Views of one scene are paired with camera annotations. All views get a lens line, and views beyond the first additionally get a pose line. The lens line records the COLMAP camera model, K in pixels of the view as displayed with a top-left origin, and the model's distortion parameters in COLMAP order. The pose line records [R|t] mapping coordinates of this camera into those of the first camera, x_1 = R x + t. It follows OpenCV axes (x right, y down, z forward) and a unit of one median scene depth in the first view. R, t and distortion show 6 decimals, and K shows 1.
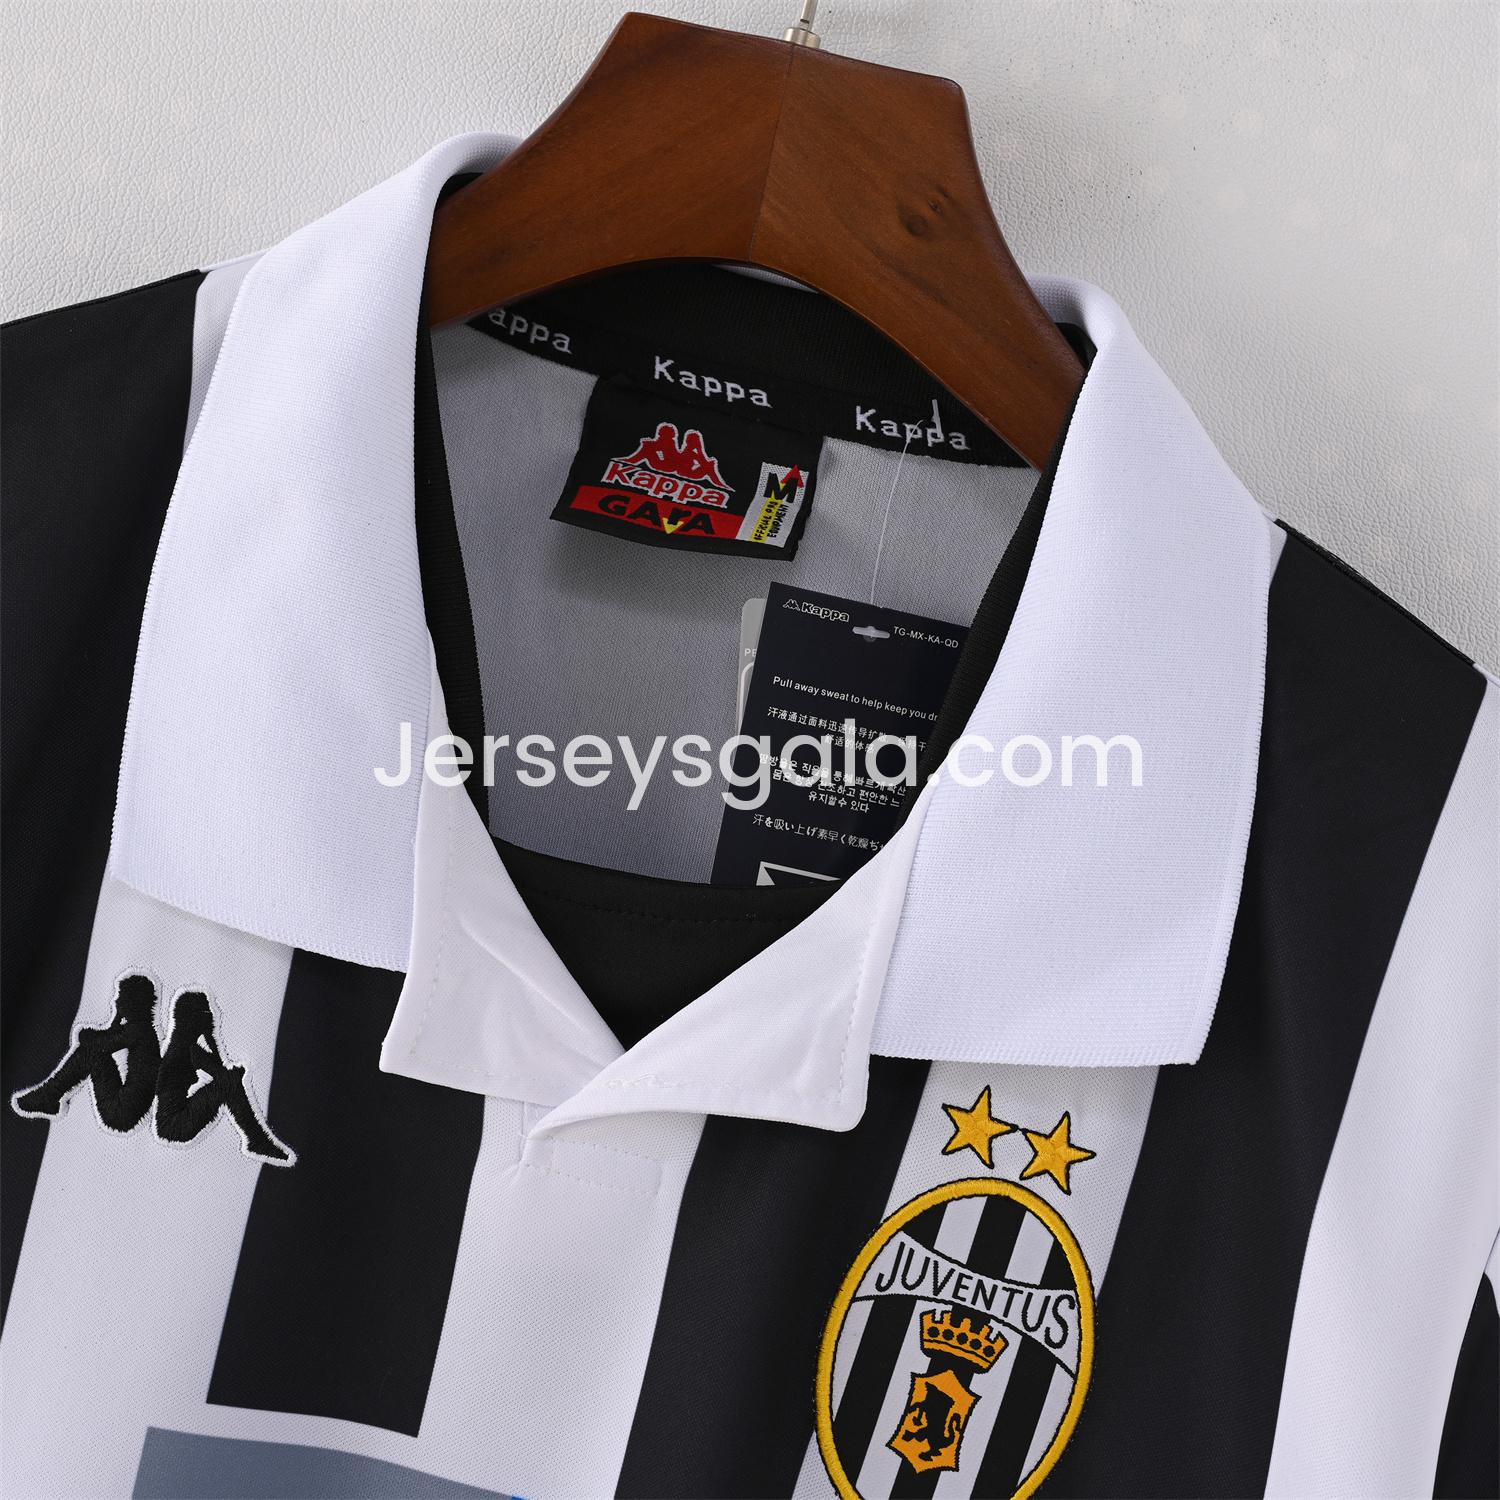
lens RADIAL K [[2994.9, 0, 750.0], [0, 2994.9, 750.0], [0, 0, 1]] dist [-0.024259, 0.167495]
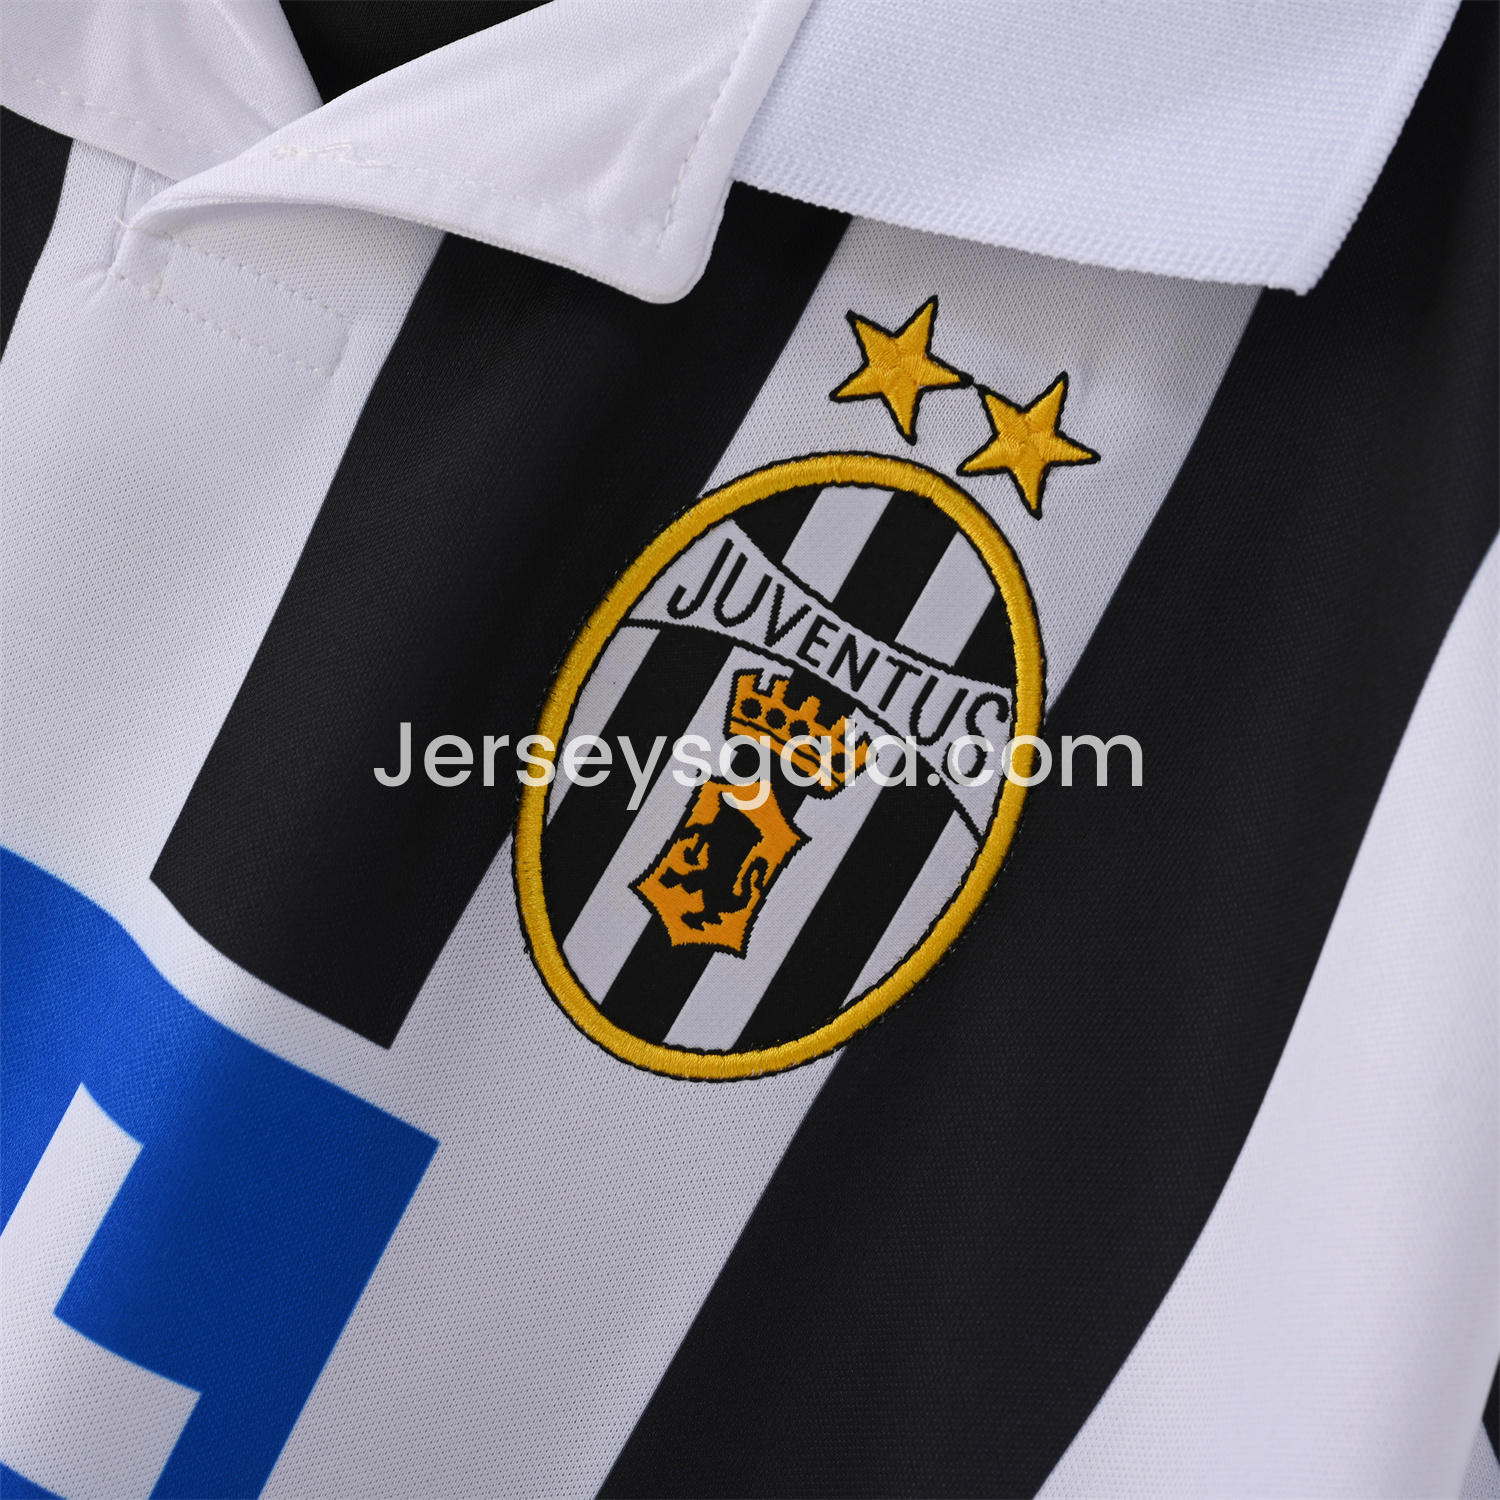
lens RADIAL K [[2994.9, 0, 750.0], [0, 2994.9, 750.0], [0, 0, 1]] dist [-0.024259, 0.167495]
pose [[0.974742, 0.207131, -0.083517, 0.109958], [-0.204117, 0.977991, 0.043234, 0.177797], [0.090634, -0.025095, 0.995568, 0.436540]]
